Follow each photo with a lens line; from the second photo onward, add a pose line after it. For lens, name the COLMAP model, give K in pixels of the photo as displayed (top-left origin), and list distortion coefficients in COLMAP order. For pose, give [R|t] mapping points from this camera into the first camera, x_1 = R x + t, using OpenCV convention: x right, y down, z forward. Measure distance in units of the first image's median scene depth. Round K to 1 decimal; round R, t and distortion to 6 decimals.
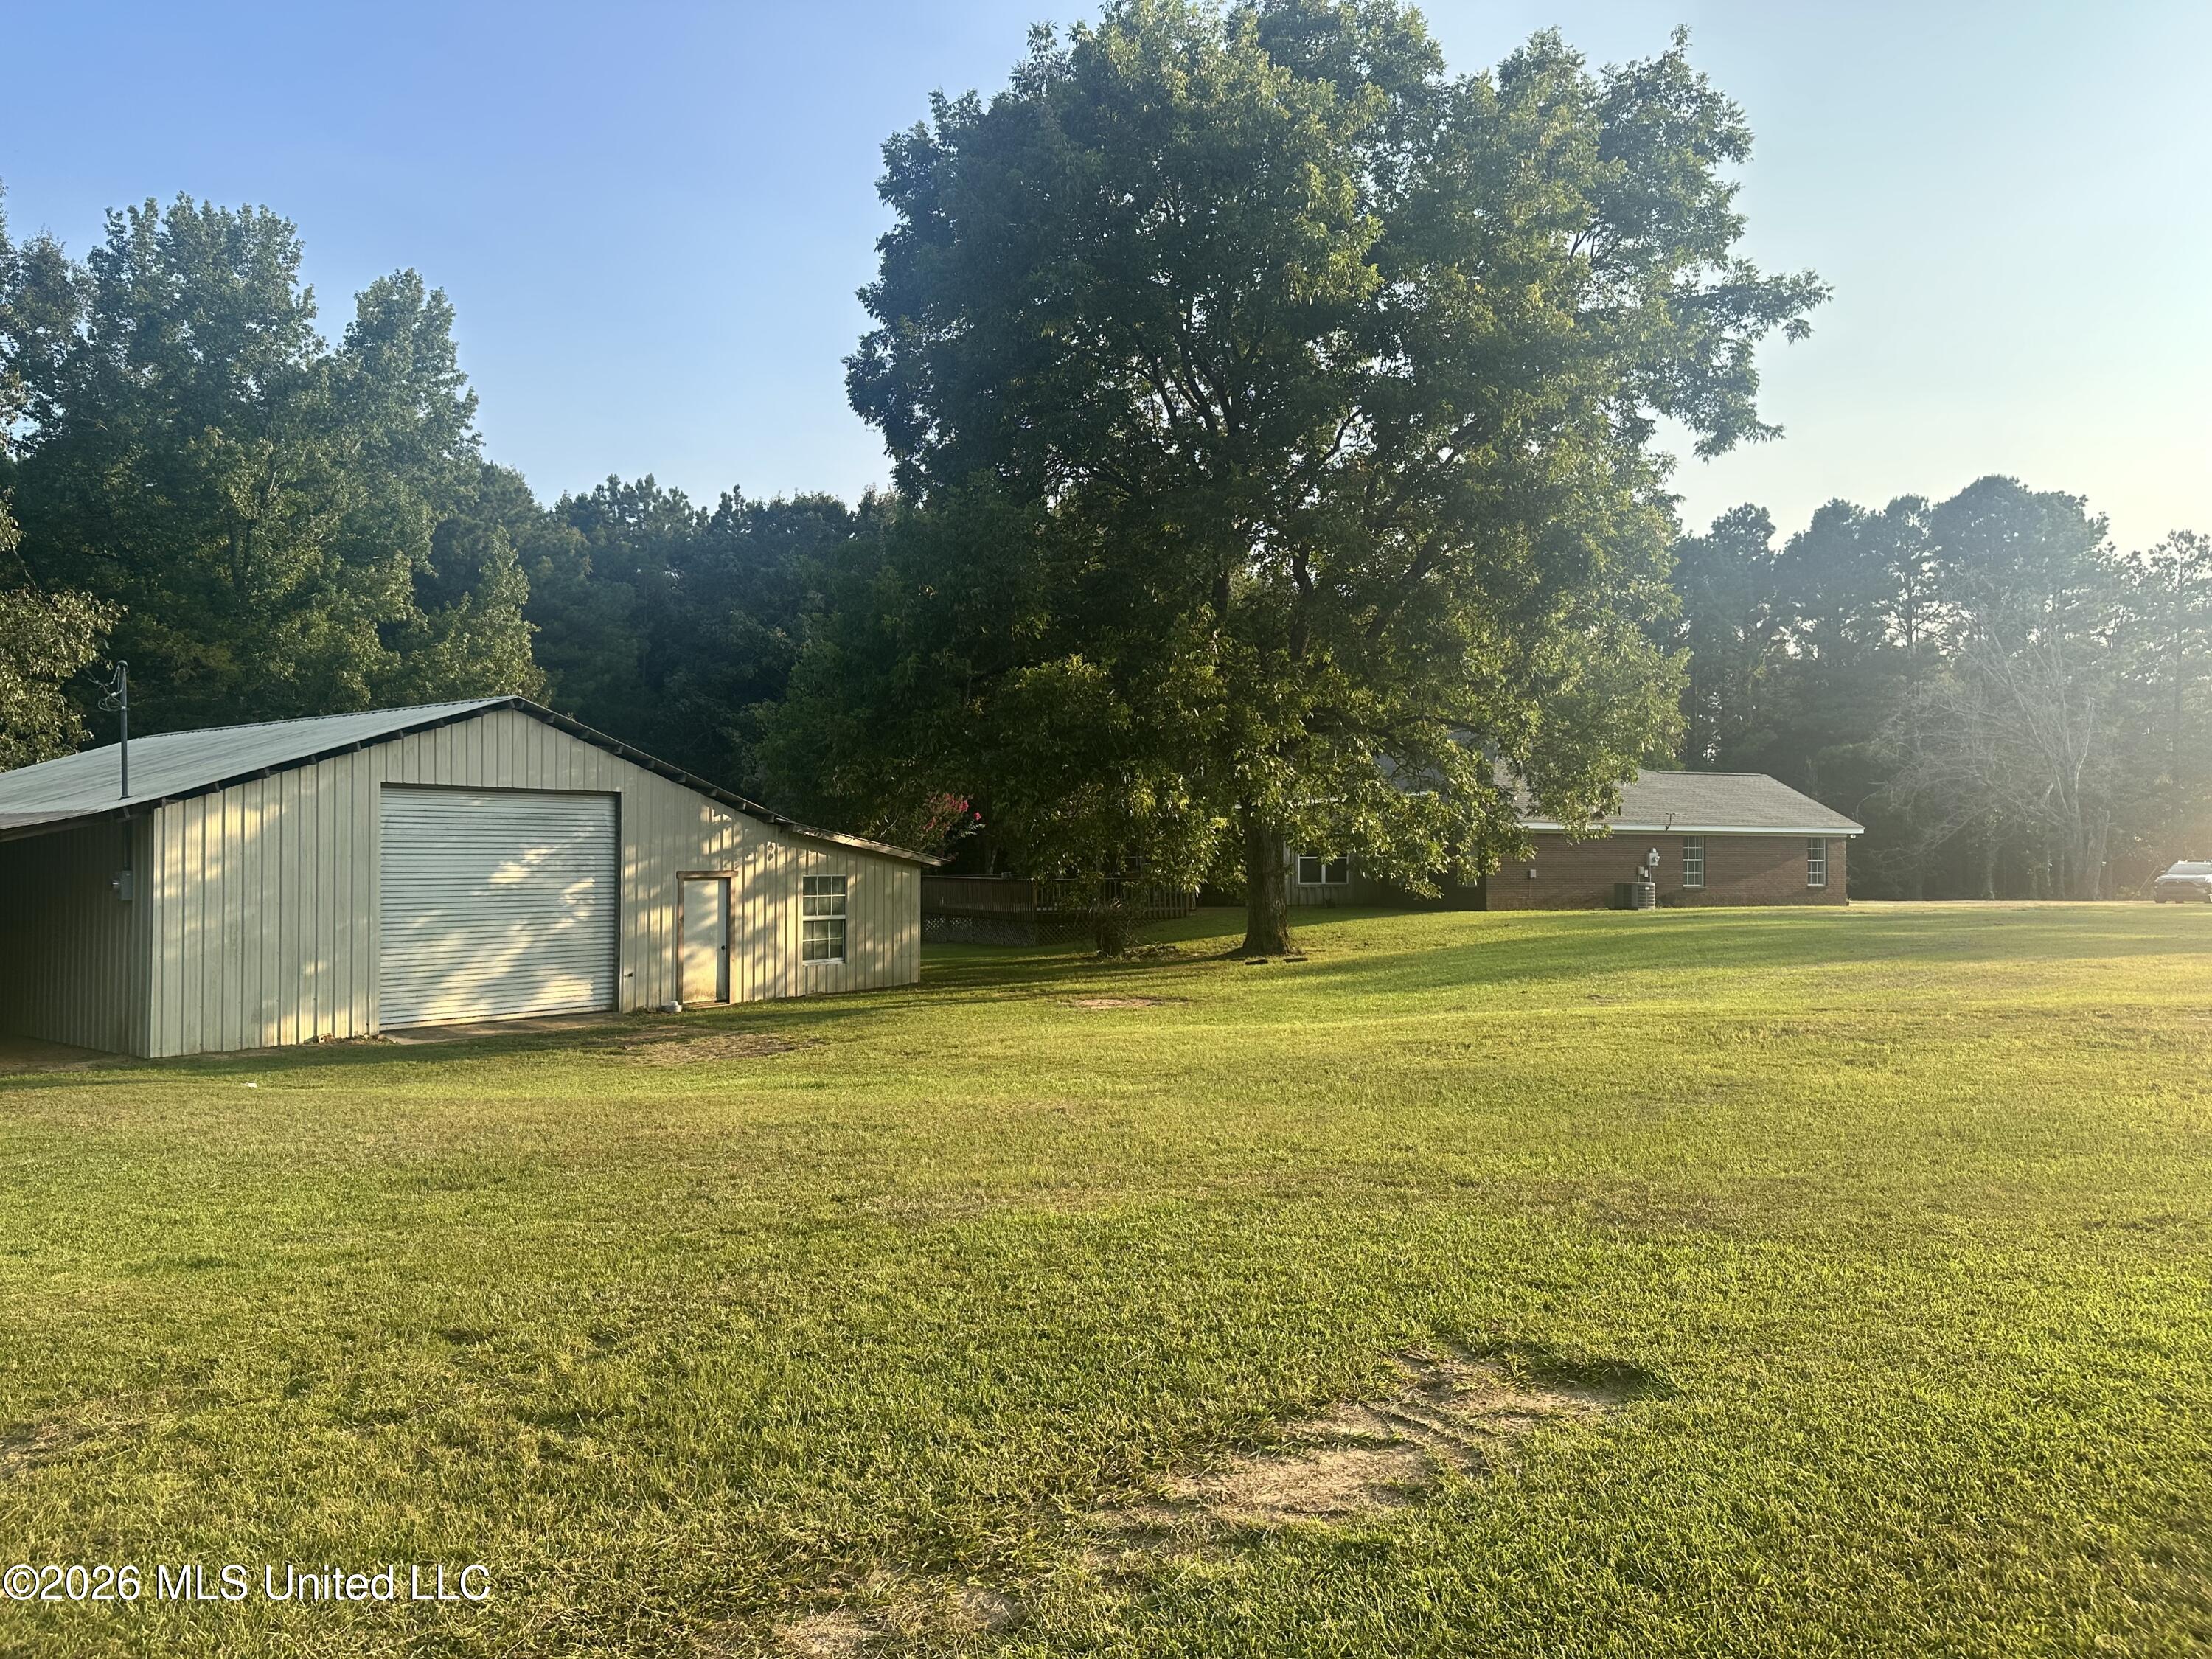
lens RADIAL K [[1549.0, 0, 1104.6], [0, 1549.0, 824.3], [0, 0, 1]] dist [0.076060, -0.089694]
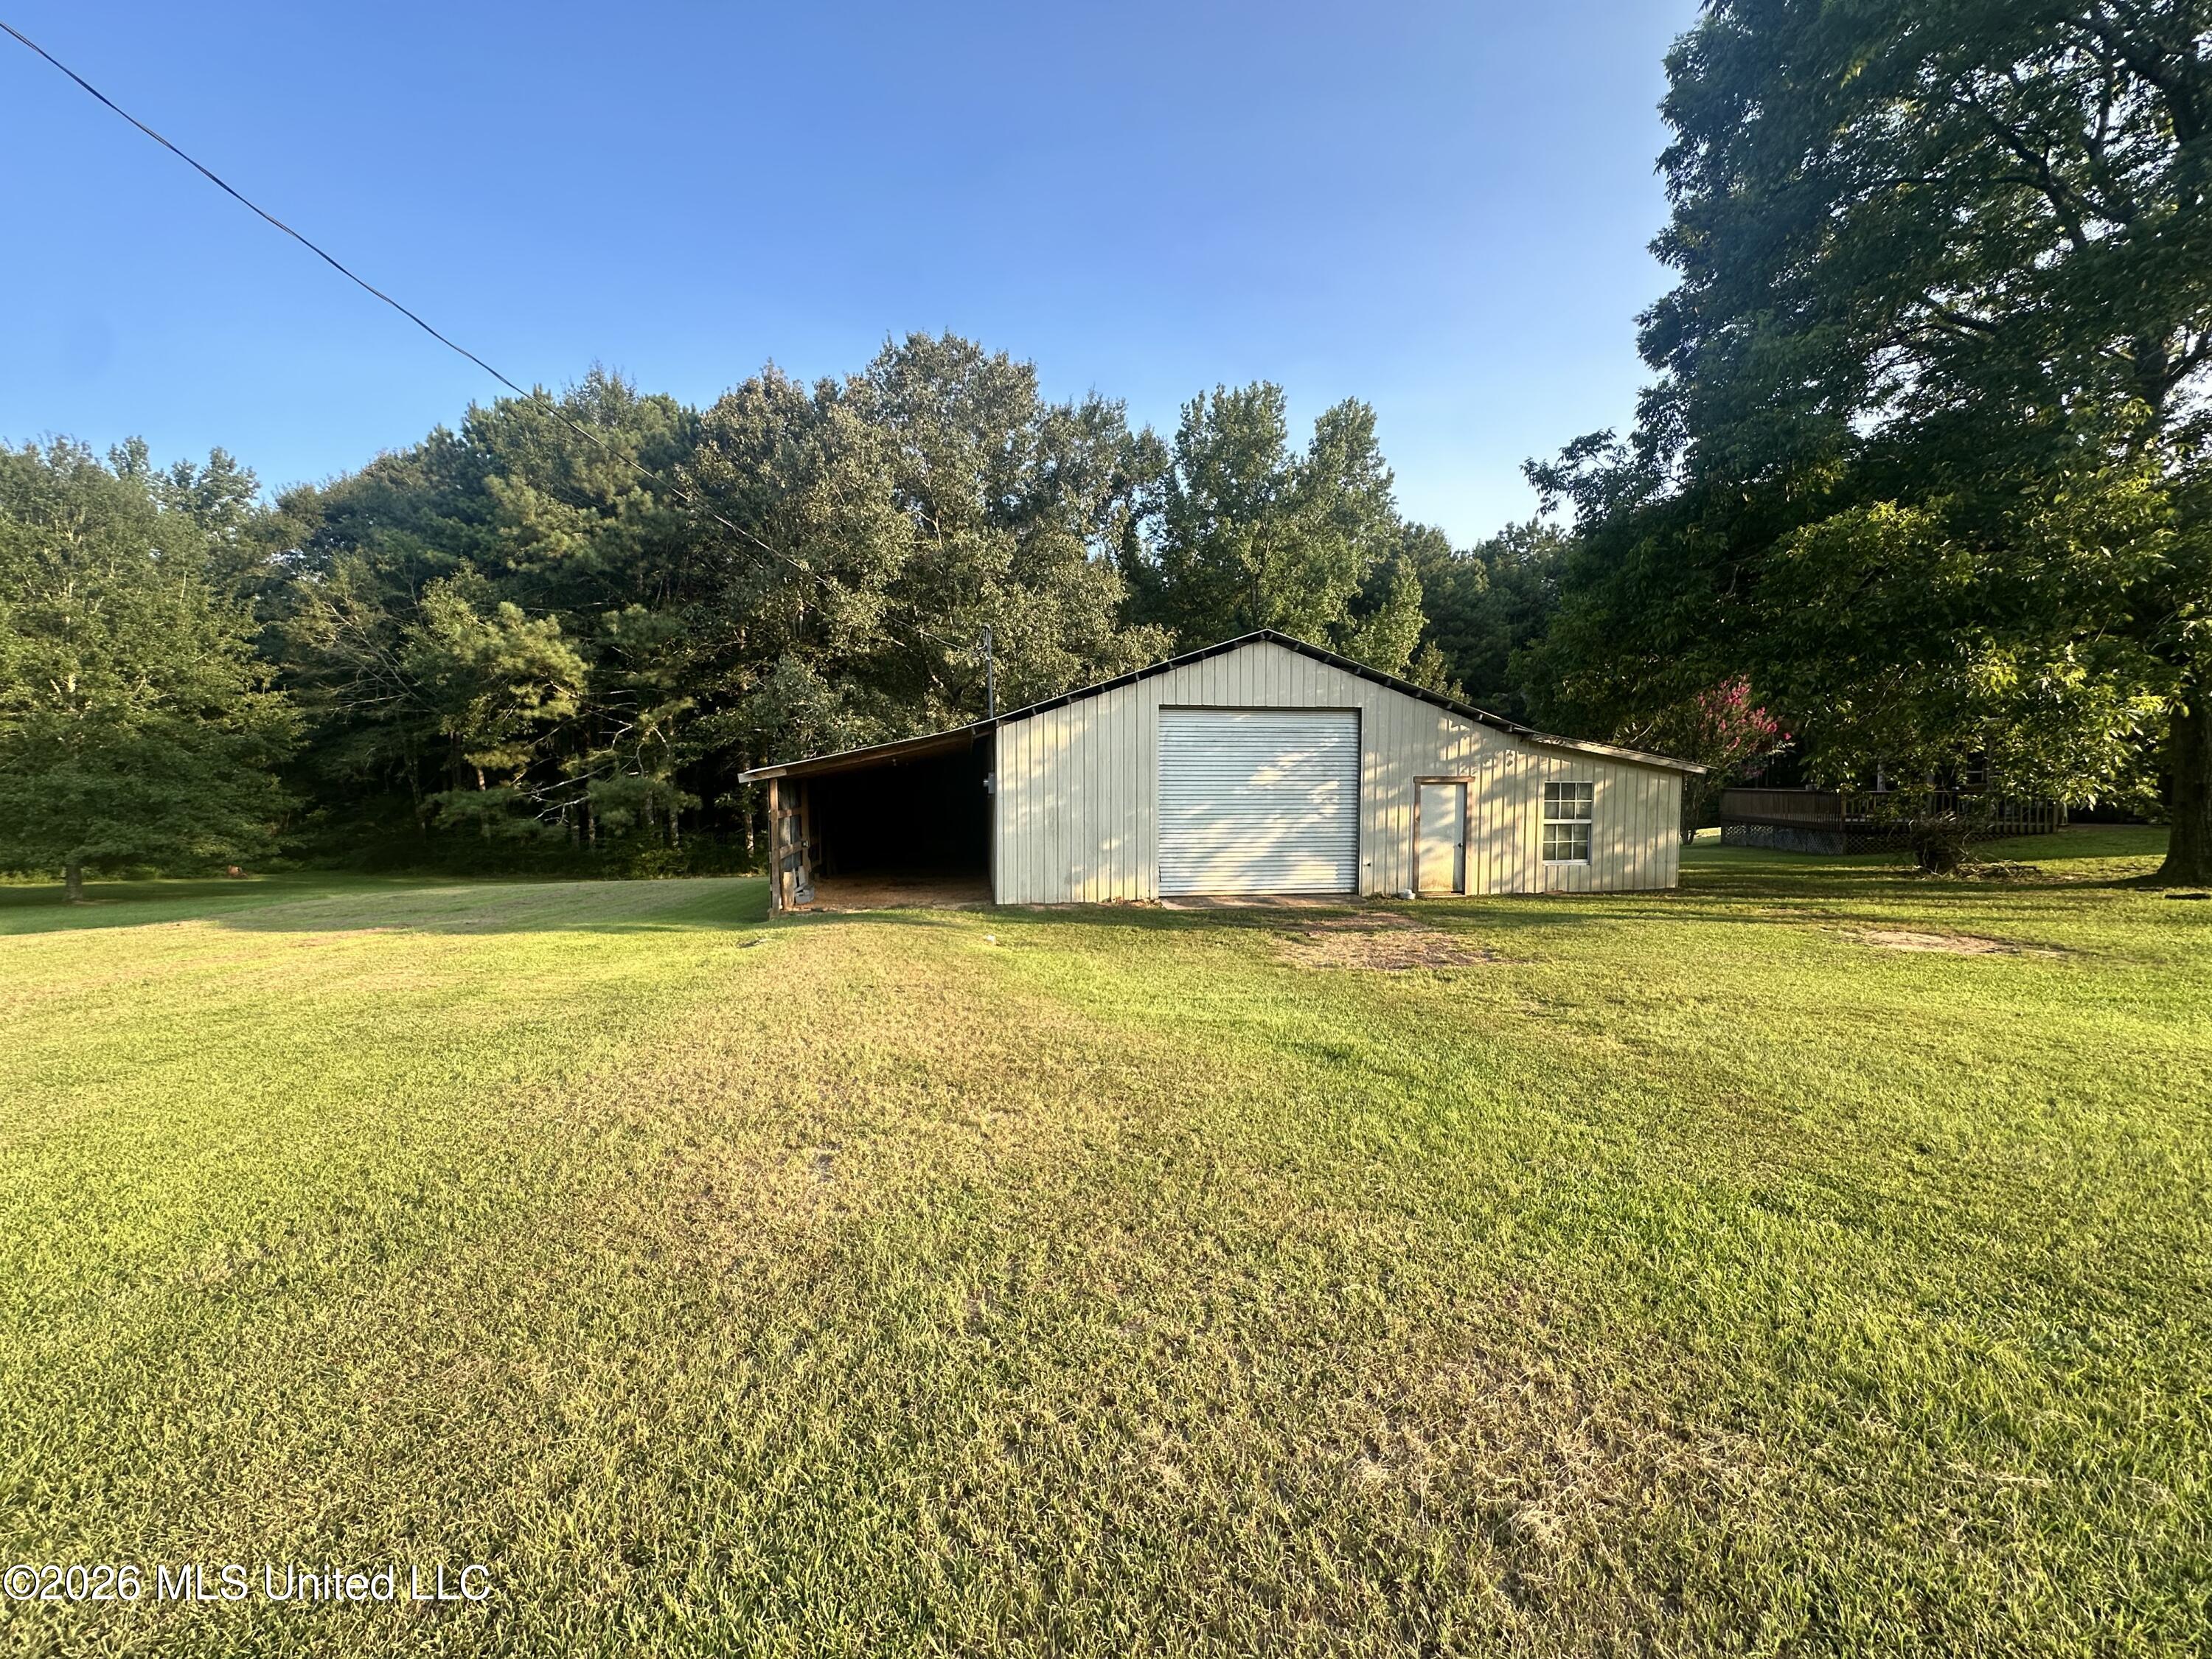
lens RADIAL K [[887.4, 0, 1110.2], [0, 887.4, 824.7], [0, 0, 1]] dist [-0.000619, -0.000244]
pose [[0.726747, 0.036795, -0.685919, 0.012569], [0.012381, 0.997700, 0.066638, 0.024384], [0.686793, -0.056921, 0.724620, 0.458978]]
